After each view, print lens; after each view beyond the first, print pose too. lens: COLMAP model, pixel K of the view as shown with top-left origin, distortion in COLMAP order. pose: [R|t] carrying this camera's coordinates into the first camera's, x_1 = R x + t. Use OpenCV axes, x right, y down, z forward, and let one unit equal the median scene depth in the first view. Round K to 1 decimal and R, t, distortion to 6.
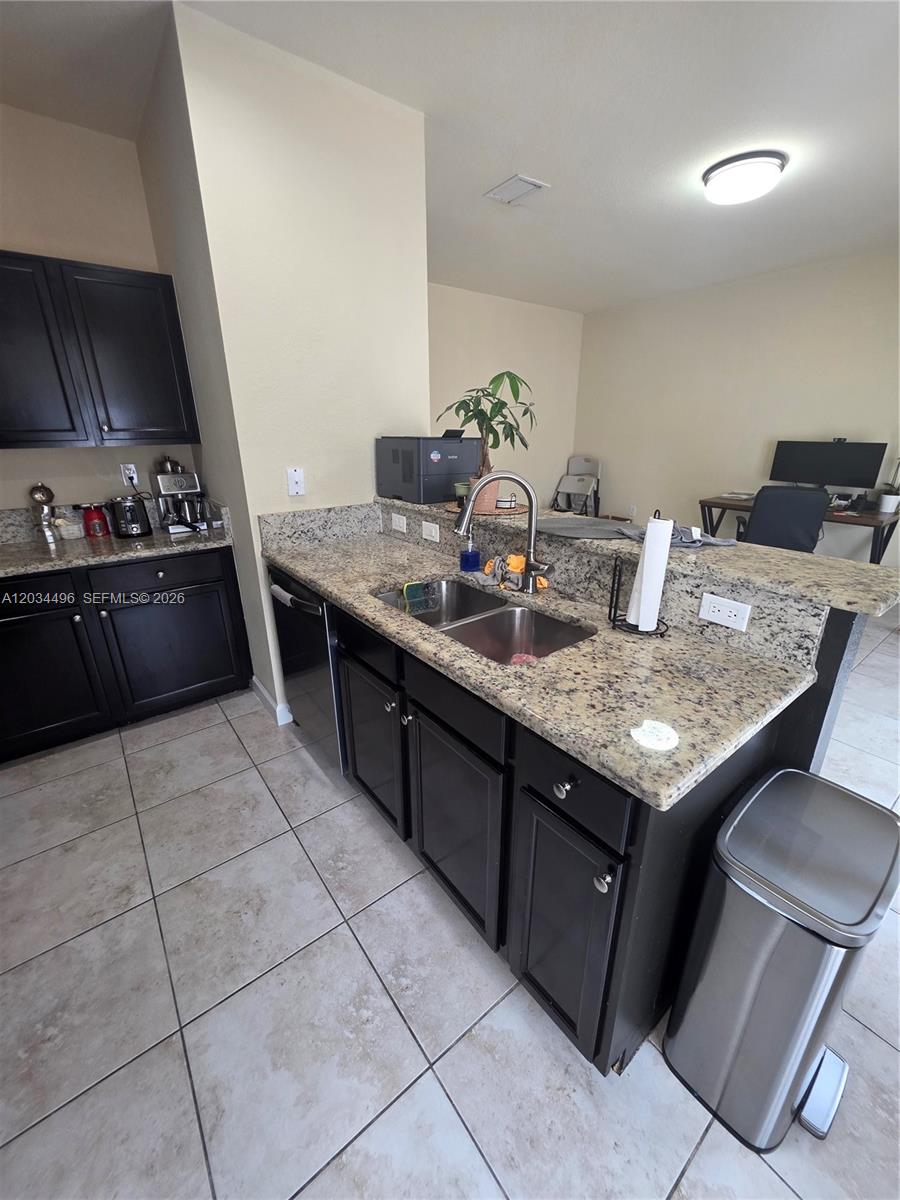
lens RADIAL K [[481.5, 0, 454.7], [0, 481.5, 598.1], [0, 0, 1]] dist [0.001879, 0.000688]
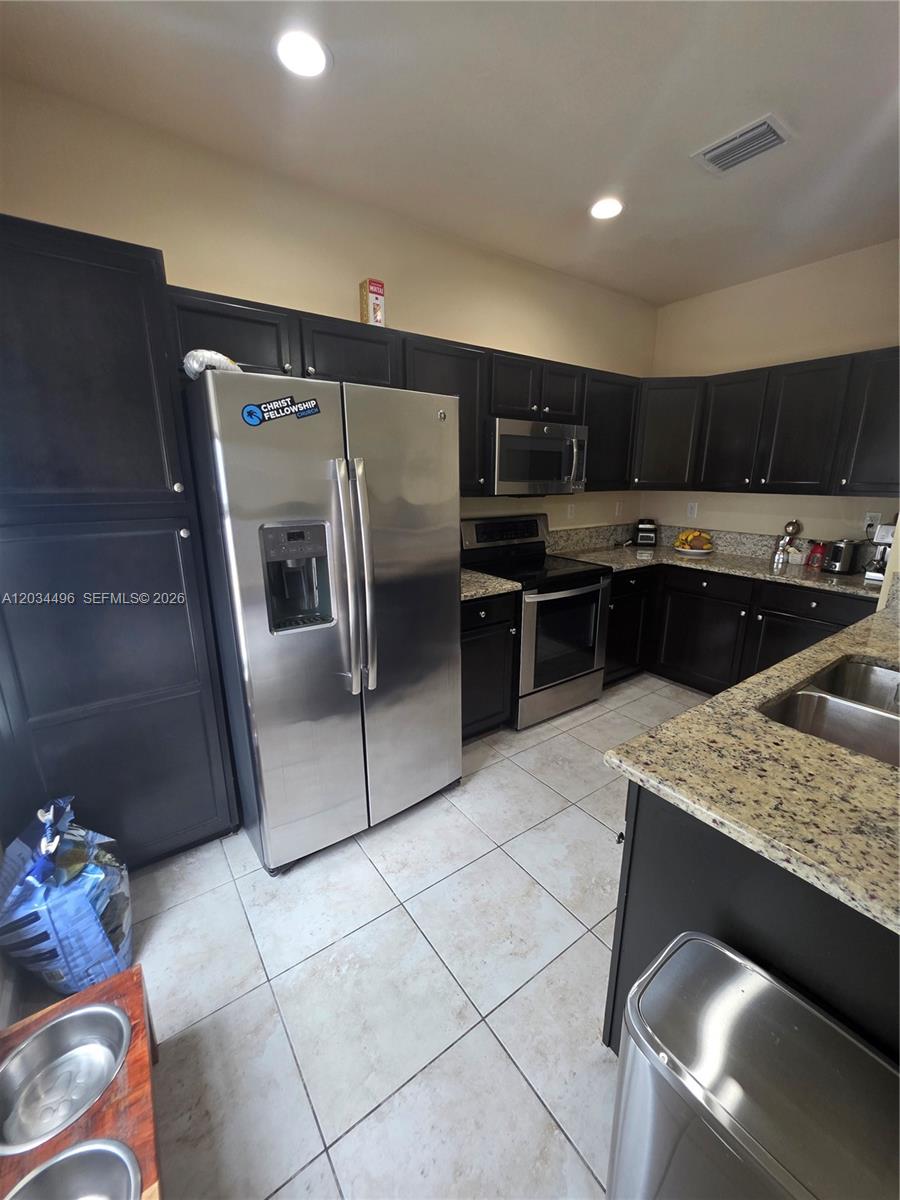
lens RADIAL K [[483.0, 0, 453.6], [0, 483.0, 599.2], [0, 0, 1]] dist [0.001382, 0.000091]
pose [[-0.032576, 0.260556, -0.964909, 0.639601], [-0.339957, 0.904970, 0.255847, -0.075251], [0.939877, 0.336362, 0.059097, 0.133156]]
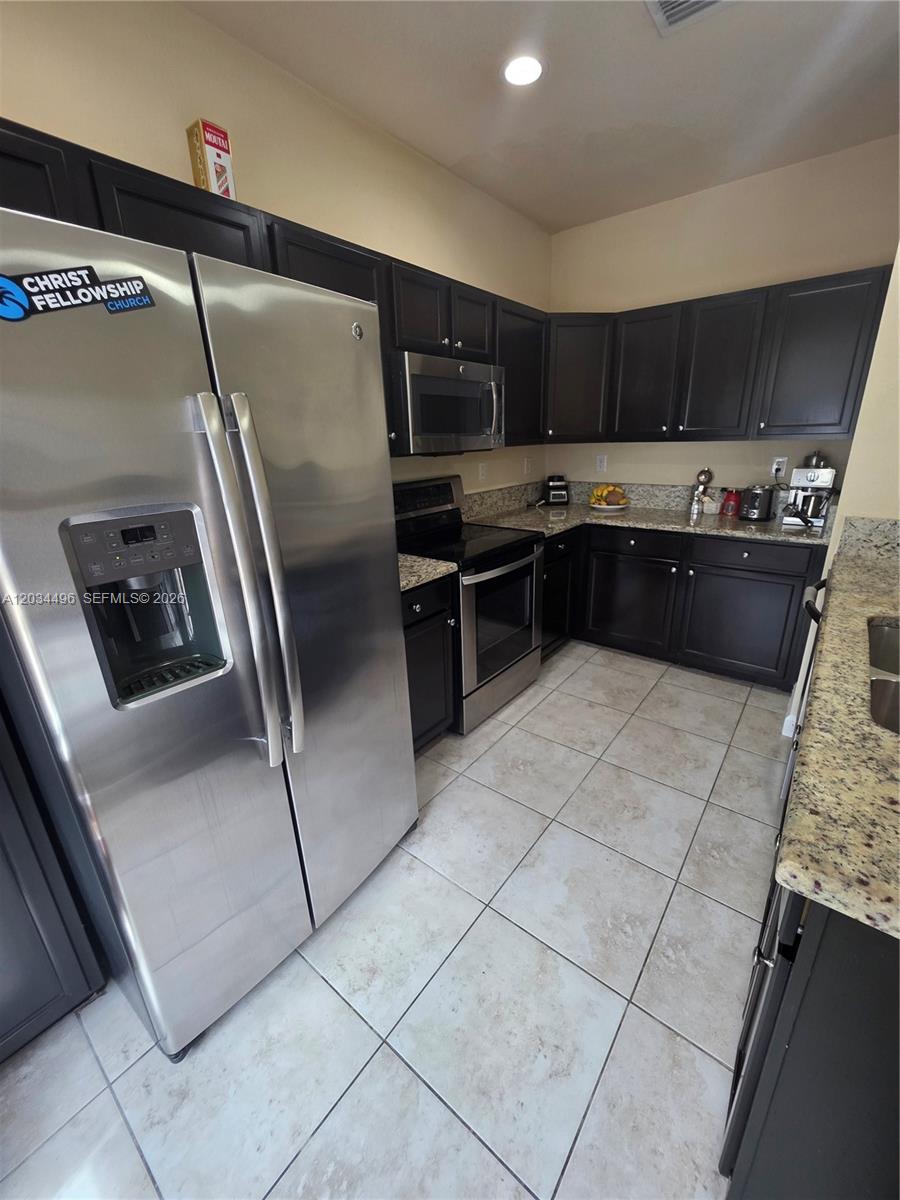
lens RADIAL K [[483.0, 0, 453.6], [0, 483.0, 599.2], [0, 0, 1]] dist [0.001382, 0.000091]
pose [[0.242474, 0.315088, -0.917565, 0.349970], [-0.303730, 0.922898, 0.236657, -0.016083], [0.921387, 0.221309, 0.319481, 0.038385]]
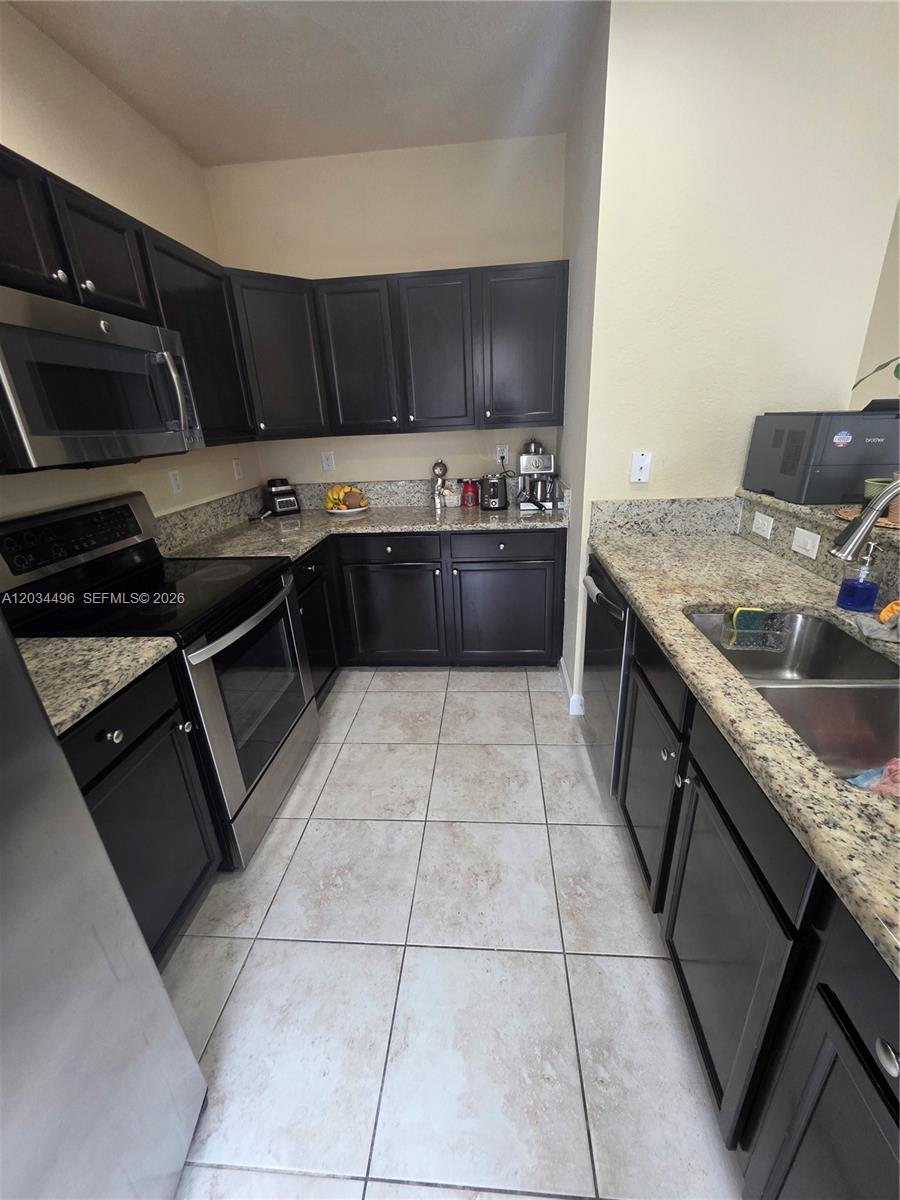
lens RADIAL K [[477.9, 0, 453.9], [0, 477.9, 599.6], [0, 0, 1]] dist [0.002837, -0.000407]
pose [[0.740632, 0.216713, -0.636003, 0.040242], [-0.189241, 0.975519, 0.112027, -0.038085], [0.644711, 0.037387, 0.763511, 0.112245]]
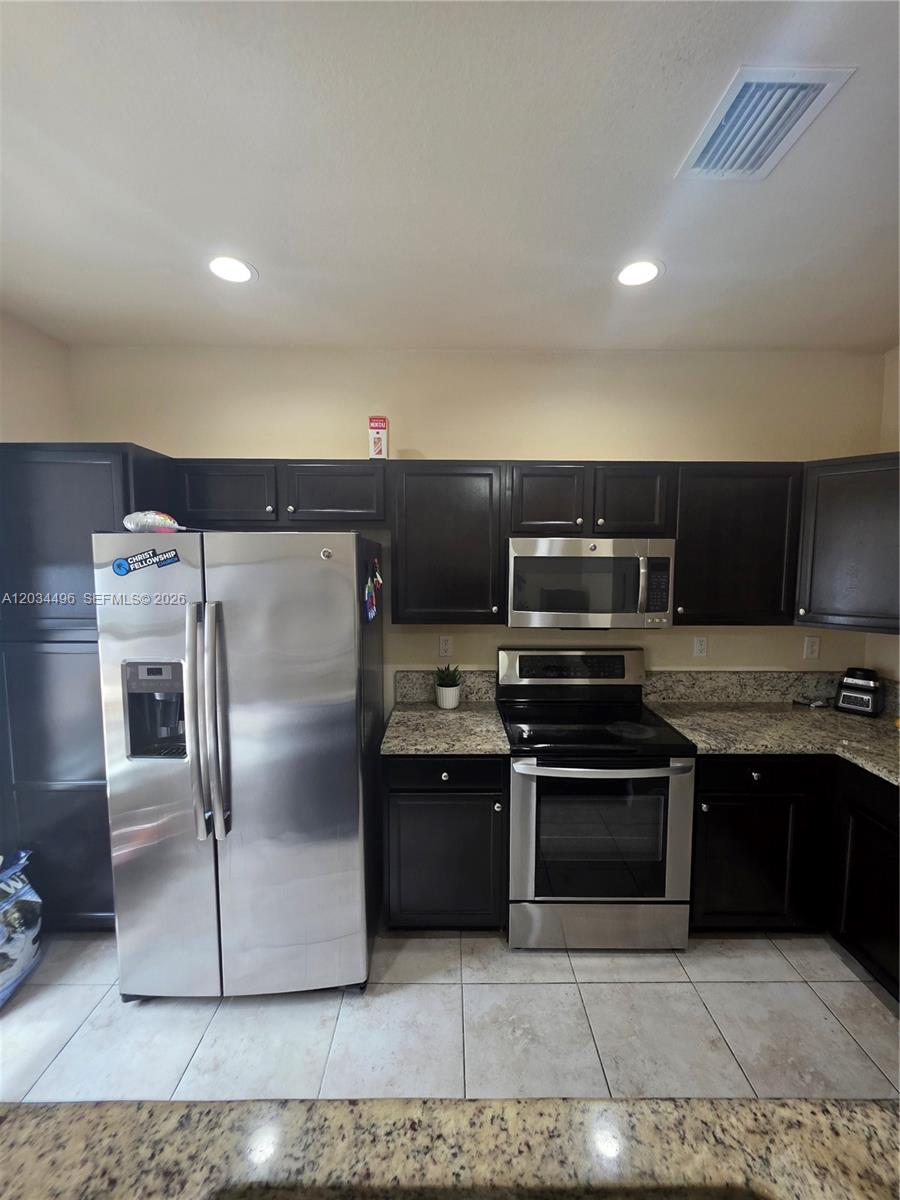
lens RADIAL K [[481.5, 0, 454.7], [0, 481.5, 598.1], [0, 0, 1]] dist [0.001879, 0.000688]
pose [[-0.609614, 0.075105, -0.789133, 0.181959], [-0.265189, 0.918820, 0.292309, -0.392008], [0.747024, 0.387465, -0.540208, 0.717672]]
